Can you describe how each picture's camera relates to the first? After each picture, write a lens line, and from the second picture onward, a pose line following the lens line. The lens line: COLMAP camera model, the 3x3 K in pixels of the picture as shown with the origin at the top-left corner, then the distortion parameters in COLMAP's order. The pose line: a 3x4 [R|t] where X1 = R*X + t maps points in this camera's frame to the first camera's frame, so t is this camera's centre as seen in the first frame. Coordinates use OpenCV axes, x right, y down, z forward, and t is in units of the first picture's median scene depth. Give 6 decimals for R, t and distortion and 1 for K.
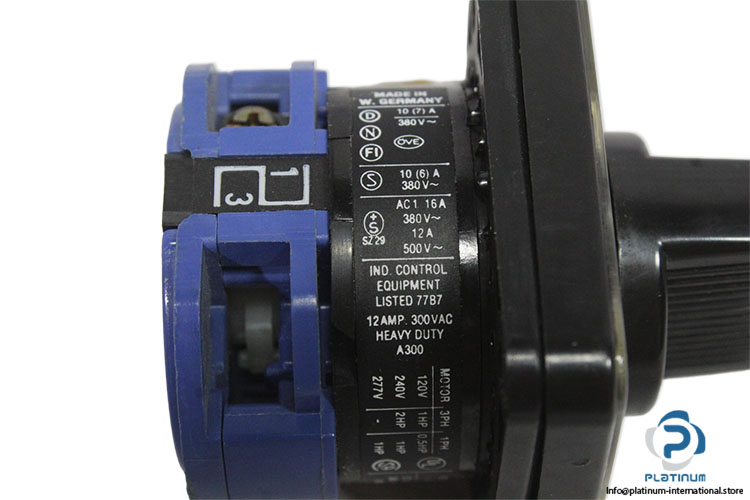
lens RADIAL K [[1998.8, 0, 375.5], [0, 1998.8, 249.6], [0, 0, 1]] dist [-0.272662, 0.000000]
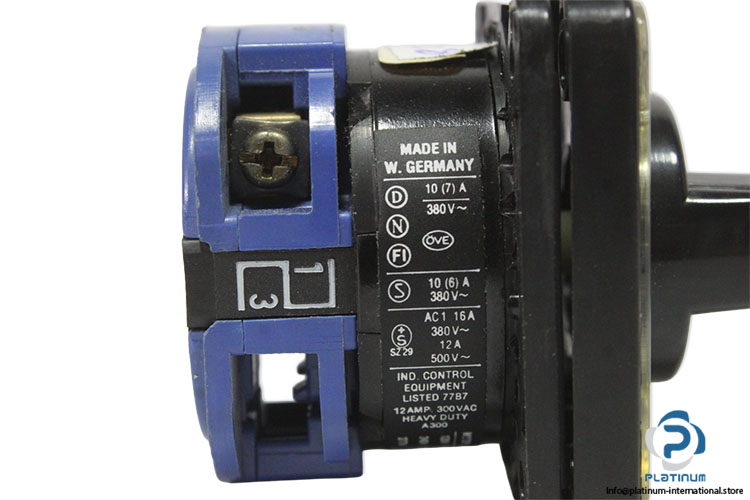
lens RADIAL K [[1998.8, 0, 374.3], [0, 1998.8, 249.9], [0, 0, 1]] dist [-0.272662, 0.000000]
pose [[0.999683, -0.012567, 0.021832, -0.035192], [-0.006878, 0.697547, 0.716506, -0.745738], [-0.024233, -0.716429, 0.697239, 0.334339]]
